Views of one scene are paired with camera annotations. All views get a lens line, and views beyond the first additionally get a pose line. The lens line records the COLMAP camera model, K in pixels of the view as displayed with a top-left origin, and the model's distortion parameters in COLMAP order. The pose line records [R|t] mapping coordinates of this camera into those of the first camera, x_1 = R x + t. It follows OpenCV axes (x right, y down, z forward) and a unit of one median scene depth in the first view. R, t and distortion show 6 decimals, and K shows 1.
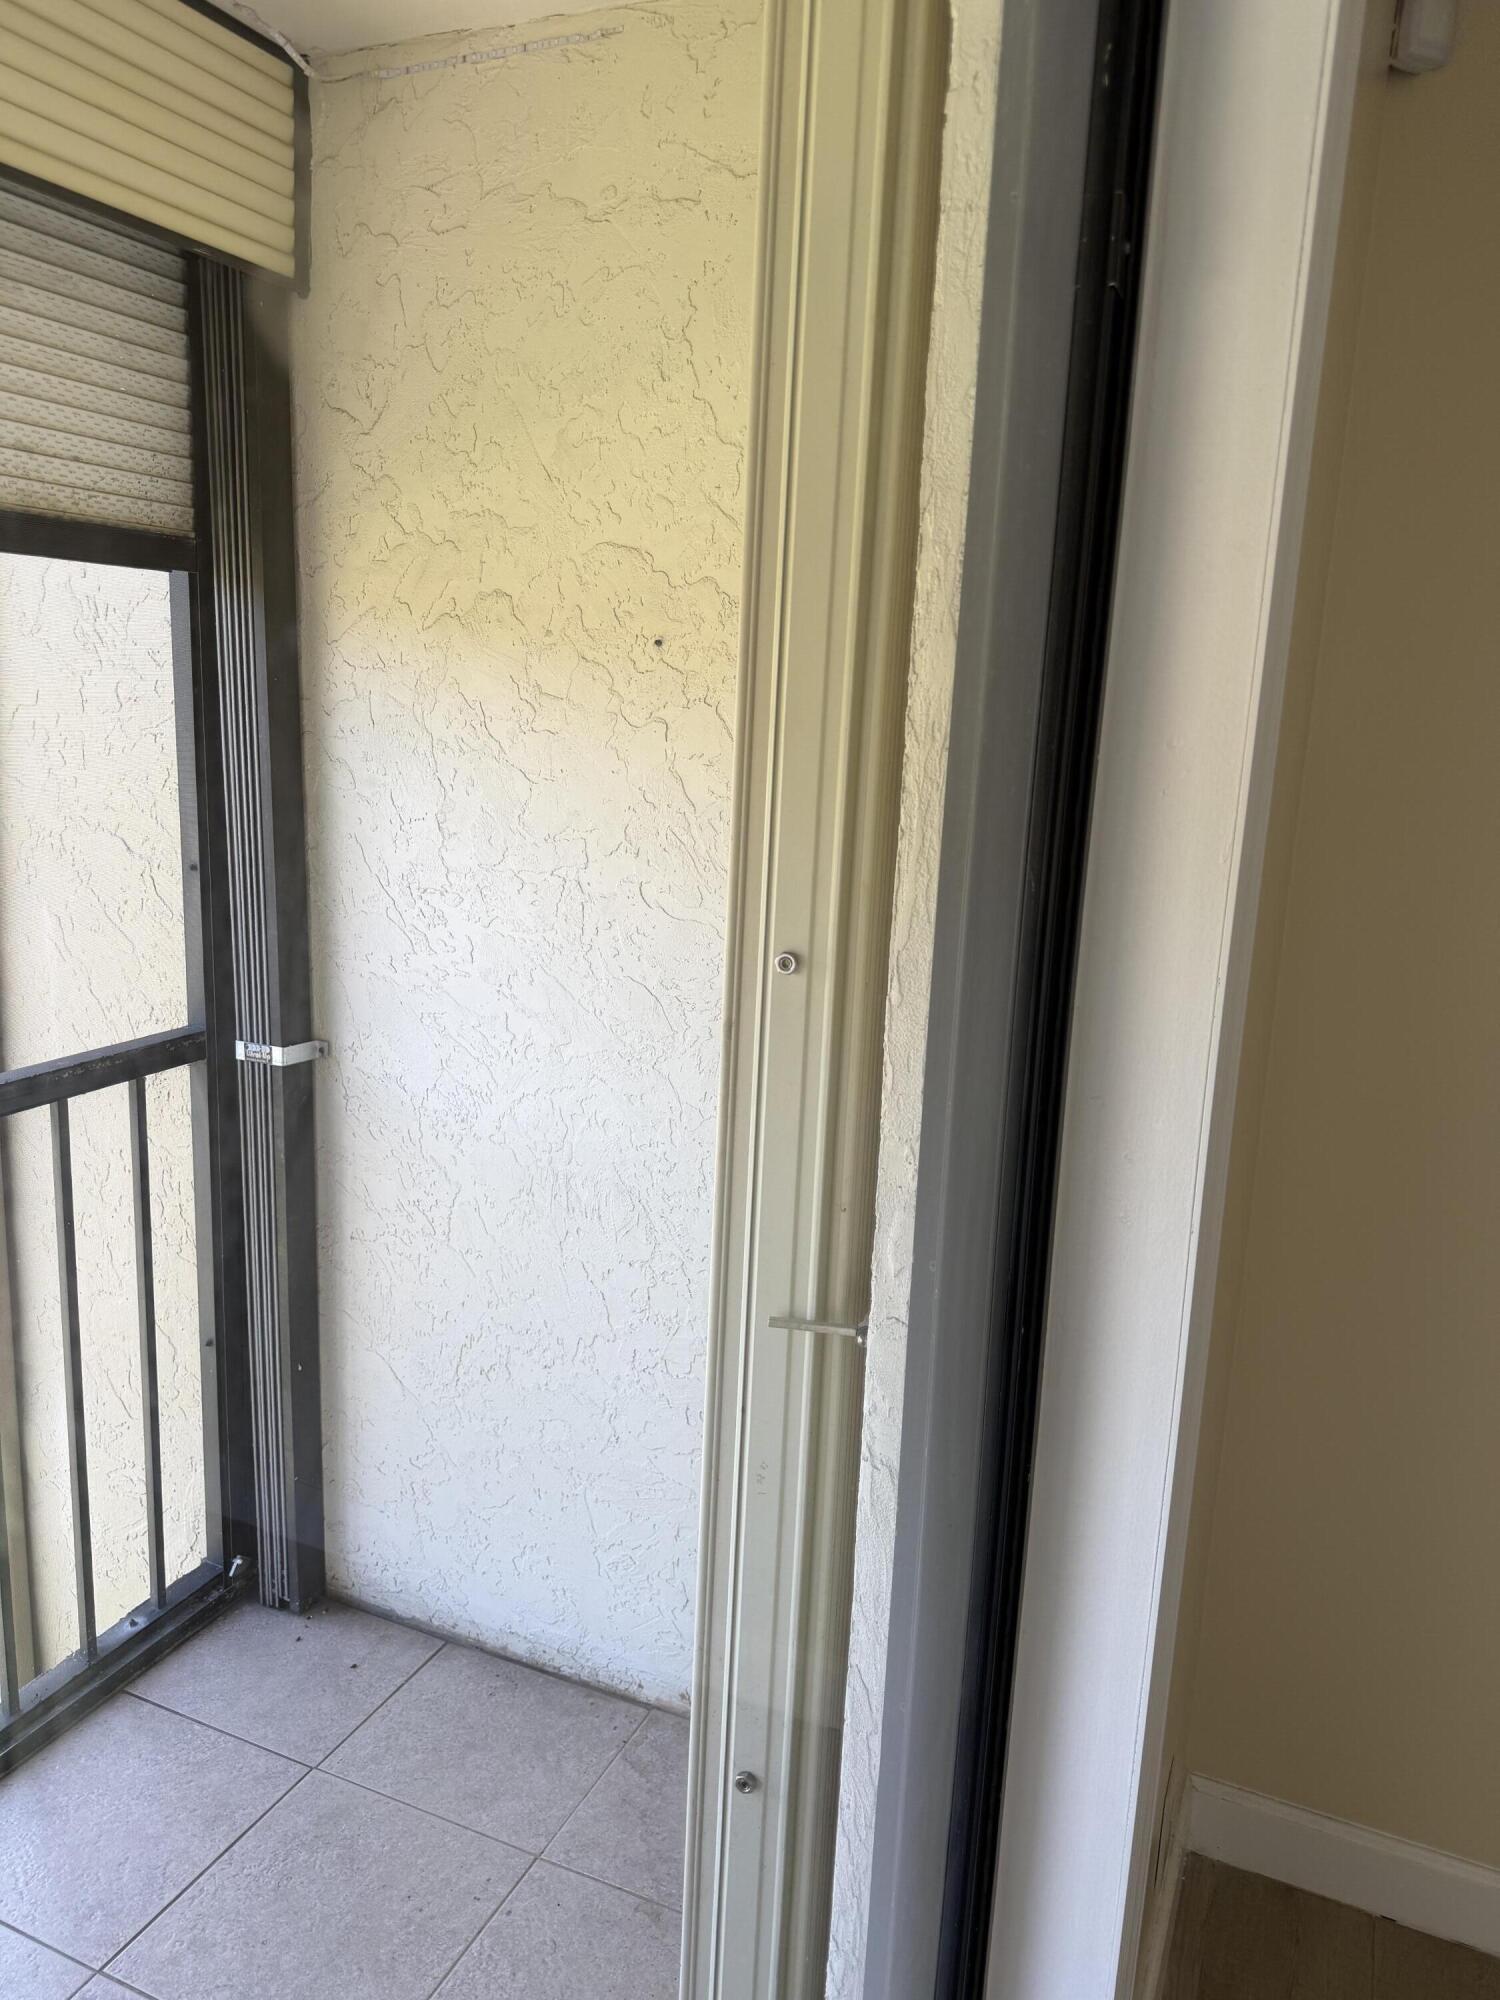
lens RADIAL K [[1427.9, 0, 739.6], [0, 1427.9, 998.6], [0, 0, 1]] dist [0.046558, -0.068548]
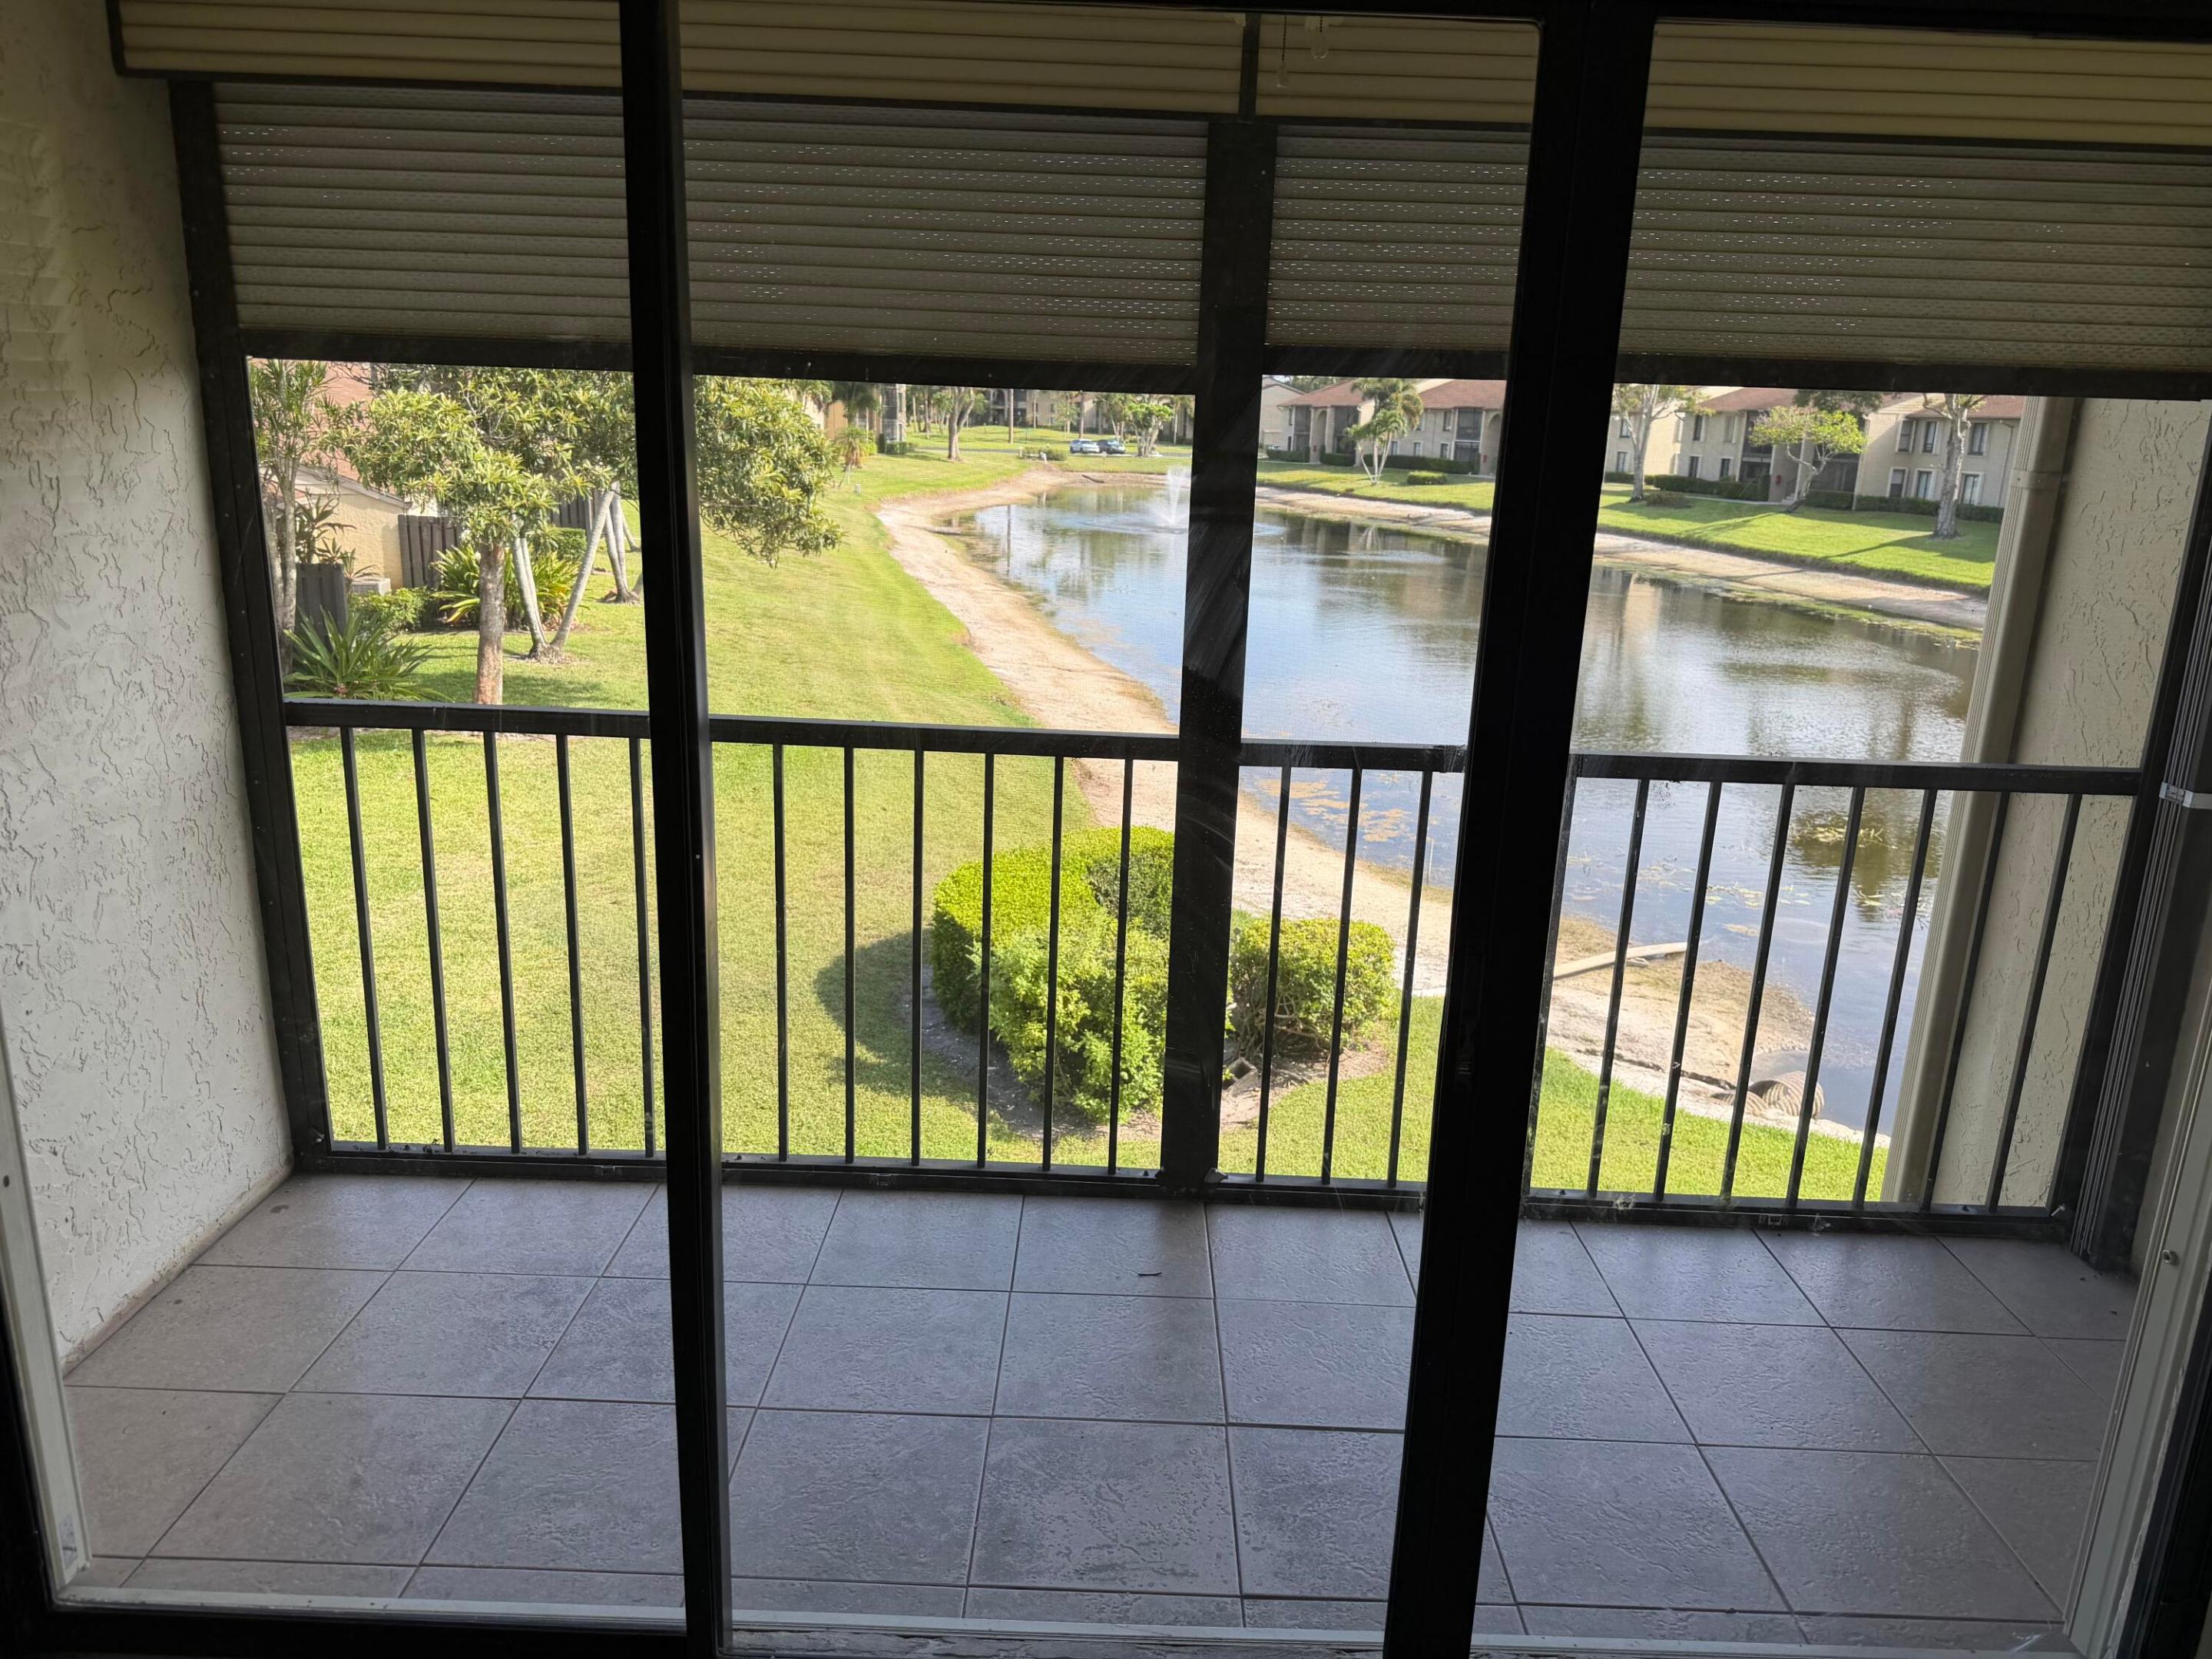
lens RADIAL K [[1579.2, 0, 1112.1], [0, 1579.2, 839.4], [0, 0, 1]] dist [0.046558, -0.068548]
pose [[0.416652, 0.215037, -0.883267, 0.487469], [-0.204761, 0.968851, 0.139284, 0.071749], [0.885706, 0.122825, 0.447705, -0.394283]]
